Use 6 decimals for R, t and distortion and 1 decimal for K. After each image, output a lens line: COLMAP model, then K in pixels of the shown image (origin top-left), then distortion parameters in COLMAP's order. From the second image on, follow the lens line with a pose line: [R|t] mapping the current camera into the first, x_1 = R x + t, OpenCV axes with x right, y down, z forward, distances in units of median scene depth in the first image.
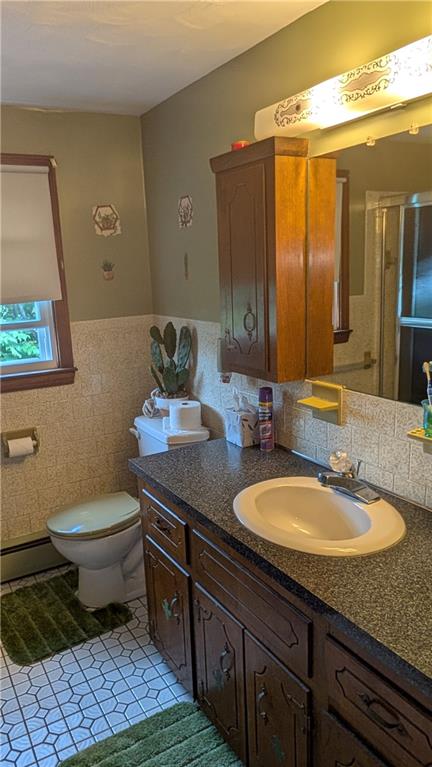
lens RADIAL K [[262.0, 0, 212.6], [0, 262.0, 358.5], [0, 0, 1]] dist [0.002365, 0.000094]
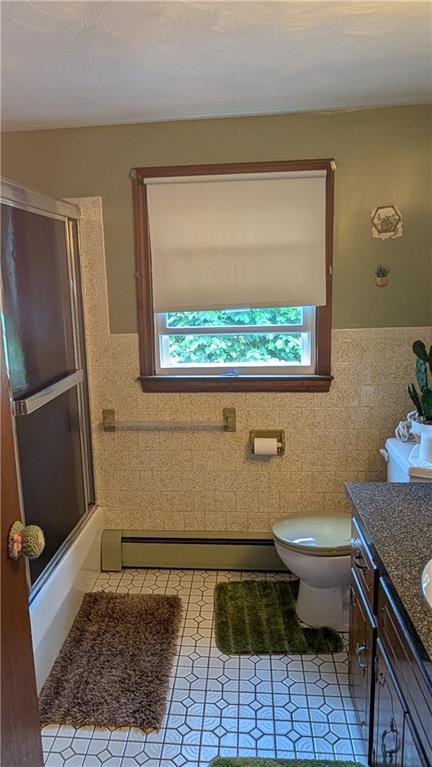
lens RADIAL K [[291.0, 0, 215.8], [0, 291.0, 382.1], [0, 0, 1]] dist [-0.000659, 0.000255]
pose [[0.947221, 0.124530, -0.295407, -0.590005], [-0.124059, 0.992065, 0.020417, 0.084887], [0.295606, 0.017308, 0.955153, -0.145796]]
